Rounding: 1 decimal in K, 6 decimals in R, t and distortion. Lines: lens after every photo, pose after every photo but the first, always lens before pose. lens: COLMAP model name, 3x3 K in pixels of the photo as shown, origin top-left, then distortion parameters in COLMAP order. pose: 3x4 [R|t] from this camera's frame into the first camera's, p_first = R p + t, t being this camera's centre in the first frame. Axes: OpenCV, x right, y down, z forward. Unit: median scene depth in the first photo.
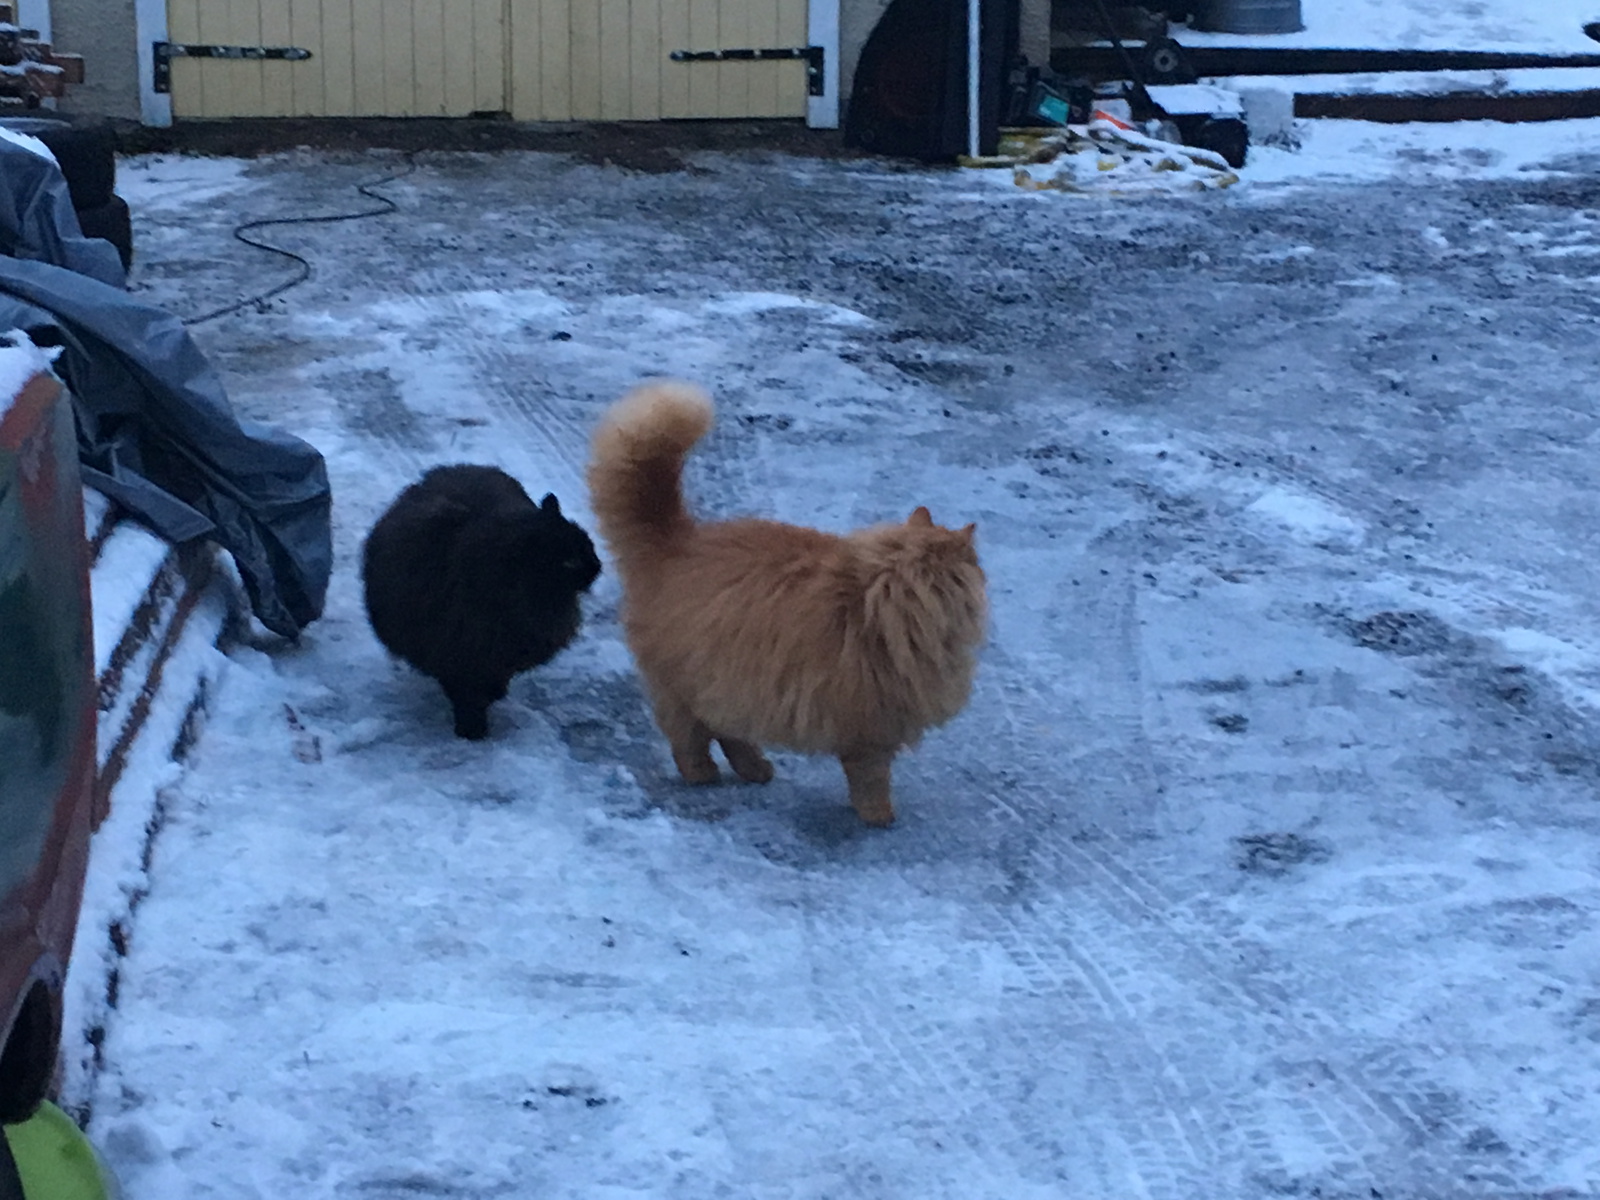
lens RADIAL K [[3325.8, 0, 800.0], [0, 3325.8, 600.0], [0, 0, 1]] dist [-0.025466, 0.546313]
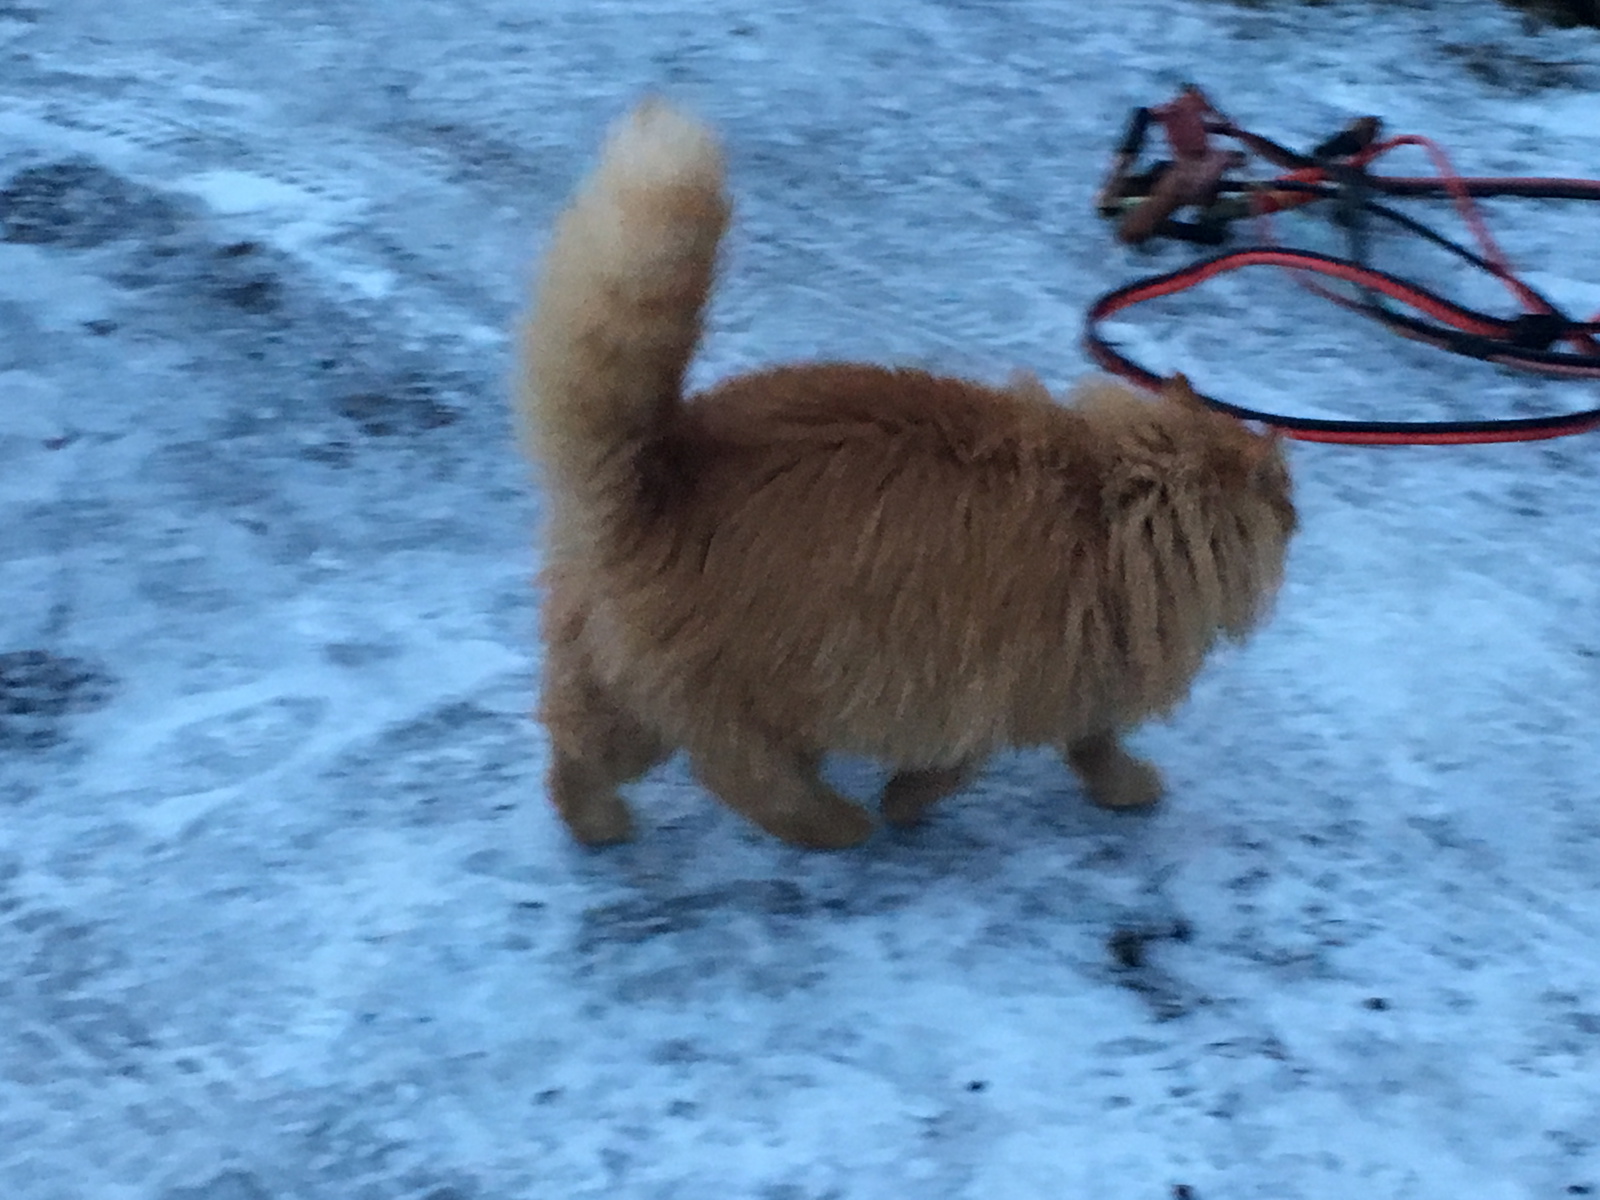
lens RADIAL K [[3325.8, 0, 800.0], [0, 3325.8, 600.0], [0, 0, 1]] dist [-0.025466, 0.546313]
pose [[0.888352, -0.223133, 0.401301, 0.021166], [0.123011, 0.957689, 0.260191, -0.090918], [-0.442379, -0.181777, 0.878213, 0.358929]]
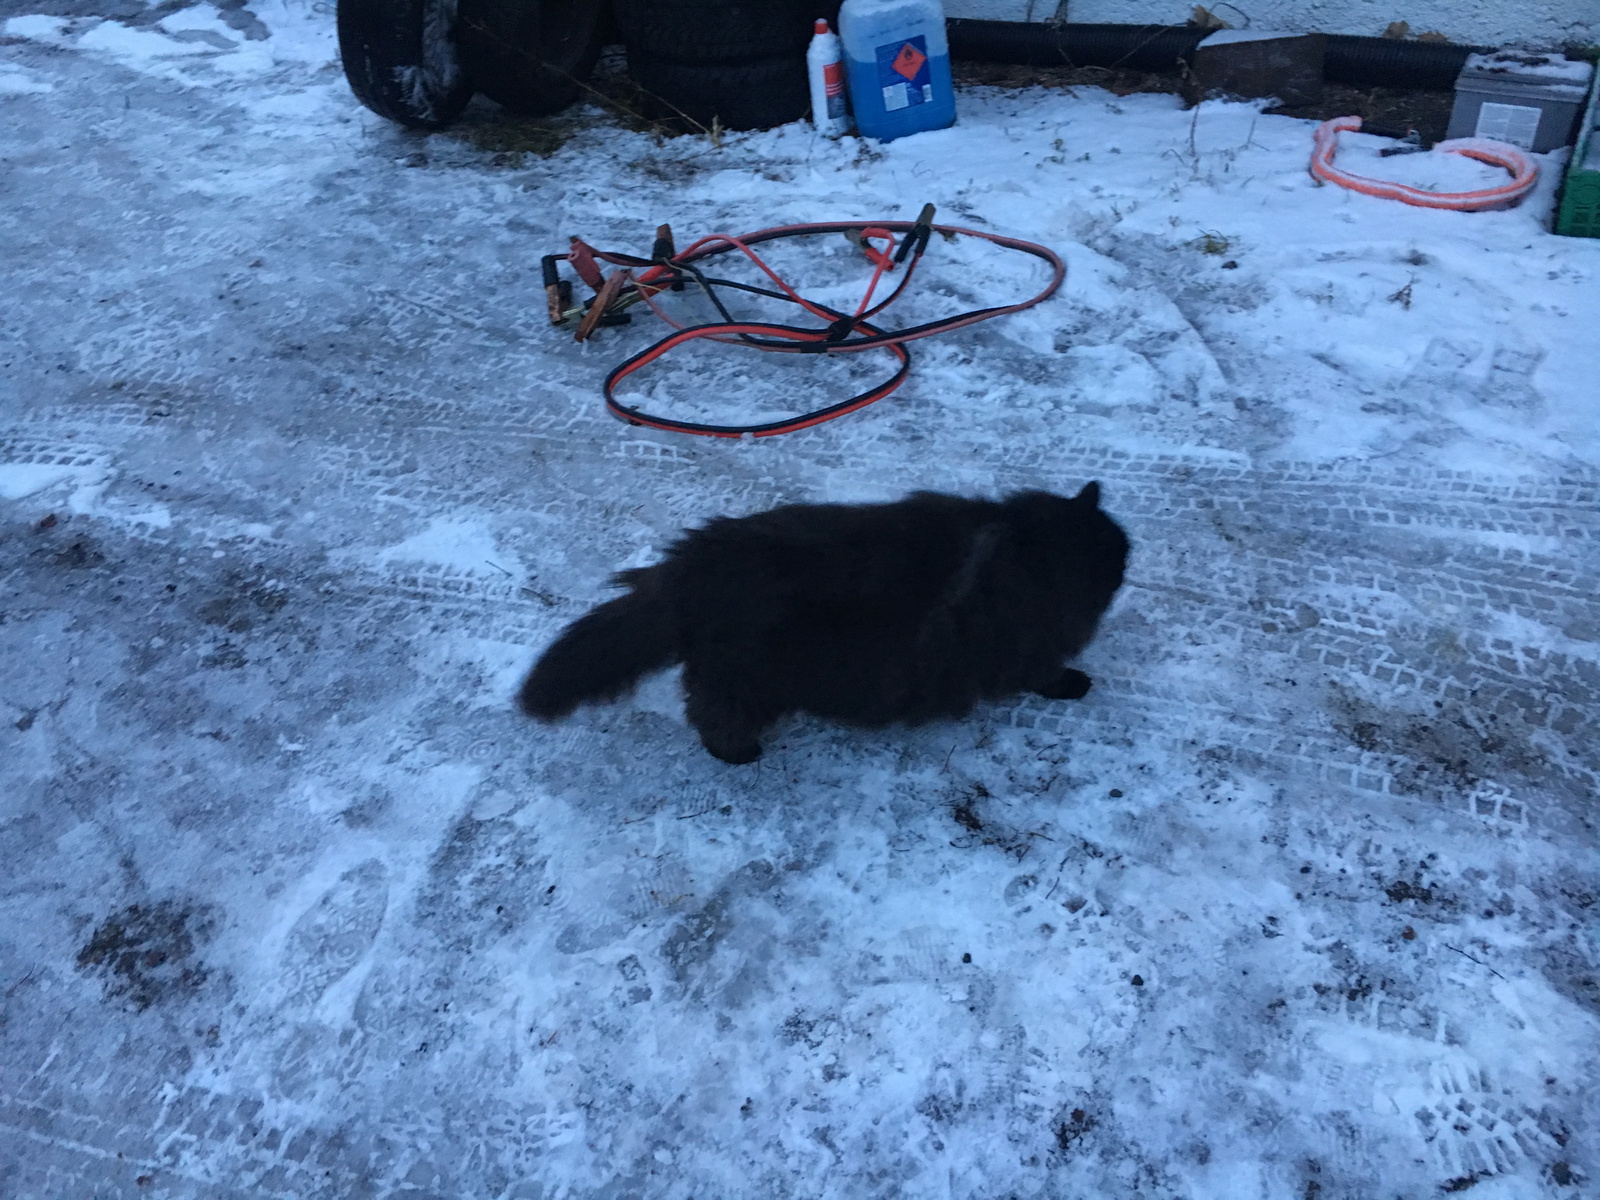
lens RADIAL K [[1376.6, 0, 800.0], [0, 1376.6, 600.0], [0, 0, 1]] dist [0.064053, -0.126990]
pose [[0.513701, -0.576079, 0.635803, 0.049022], [0.272906, 0.812281, 0.515483, -0.142275], [-0.813409, -0.091289, 0.574485, 0.640715]]
